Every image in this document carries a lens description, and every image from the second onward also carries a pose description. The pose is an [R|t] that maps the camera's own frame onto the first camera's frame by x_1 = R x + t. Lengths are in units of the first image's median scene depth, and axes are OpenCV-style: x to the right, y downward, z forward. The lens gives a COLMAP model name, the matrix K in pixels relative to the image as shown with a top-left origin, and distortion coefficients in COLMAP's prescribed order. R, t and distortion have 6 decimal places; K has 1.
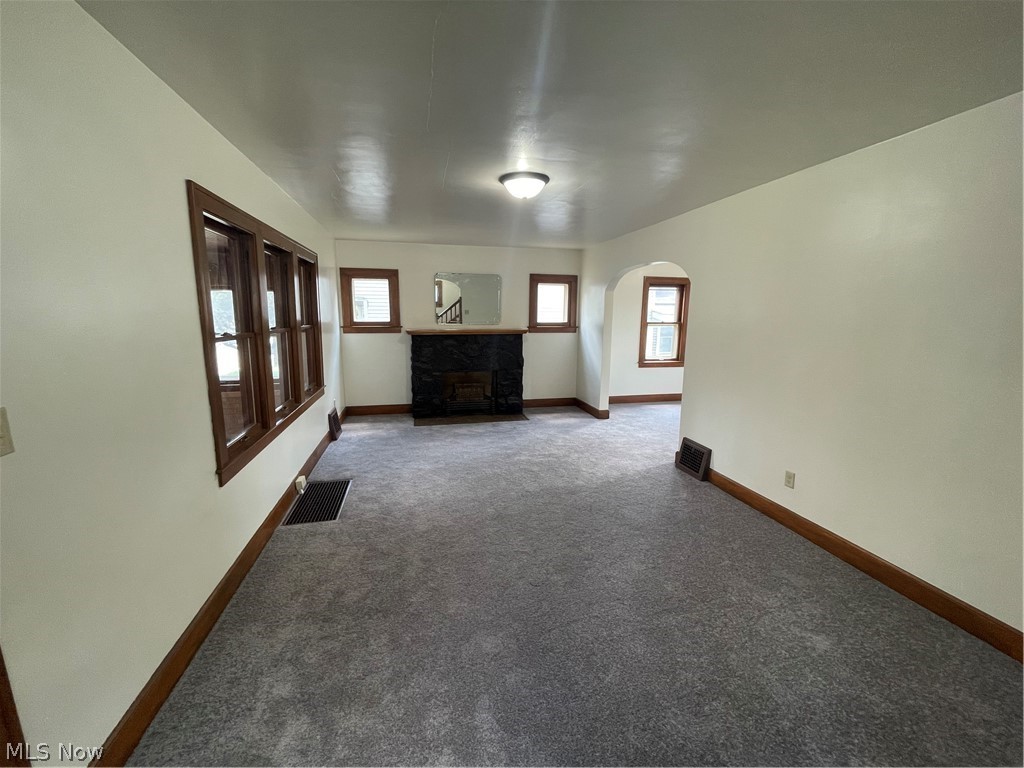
lens RADIAL K [[412.2, 0, 512.0], [0, 412.2, 384.0], [0, 0, 1]] dist [-0.001433, -0.000488]
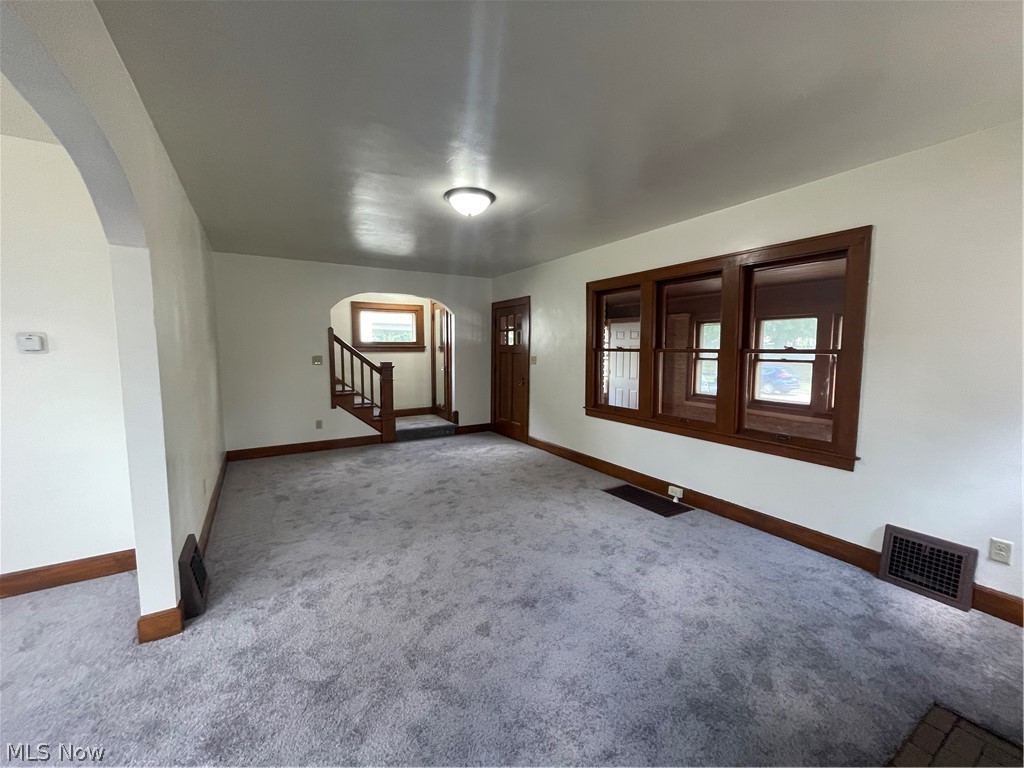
lens RADIAL K [[412.2, 0, 512.0], [0, 412.2, 384.0], [0, 0, 1]] dist [-0.001433, -0.000488]
pose [[-0.952101, 0.016774, -0.305324, 0.145499], [-0.063881, 0.965552, 0.252246, -0.190691], [0.299037, 0.259668, -0.918232, 1.240719]]
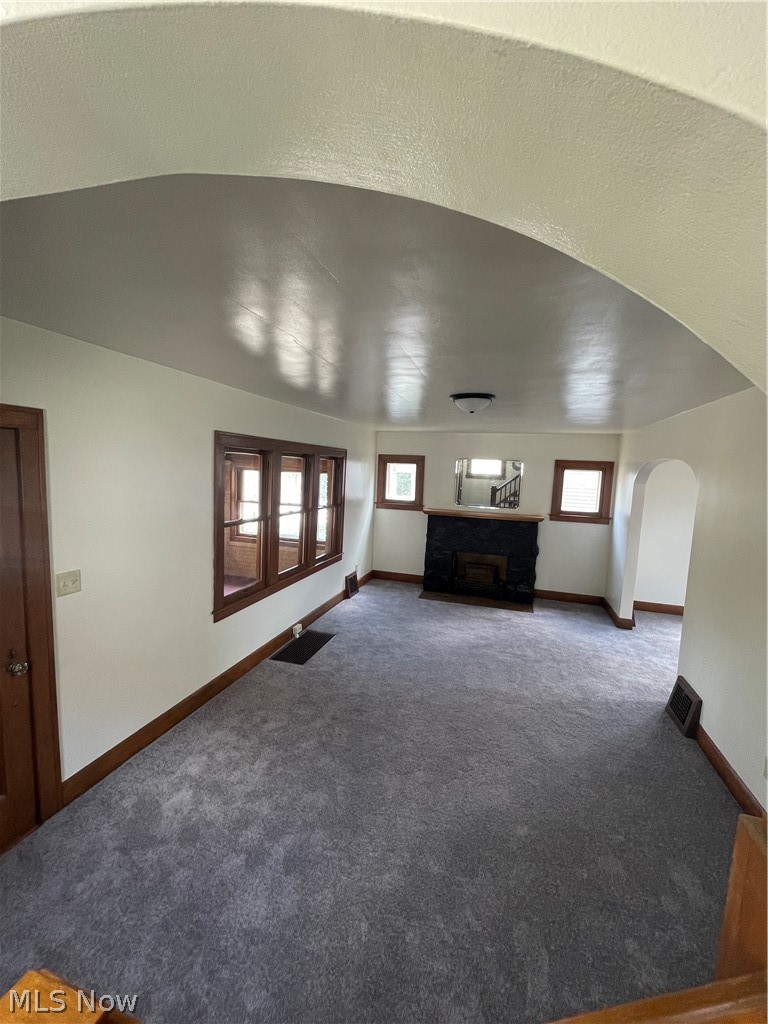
lens RADIAL K [[412.2, 0, 384.0], [0, 412.2, 512.0], [0, 0, 1]] dist [-0.001433, -0.000488]
pose [[0.862986, 0.078390, -0.499109, 0.238830], [-0.118971, 0.991640, -0.049960, -0.065589], [0.491020, 0.102494, 0.865098, -0.018834]]
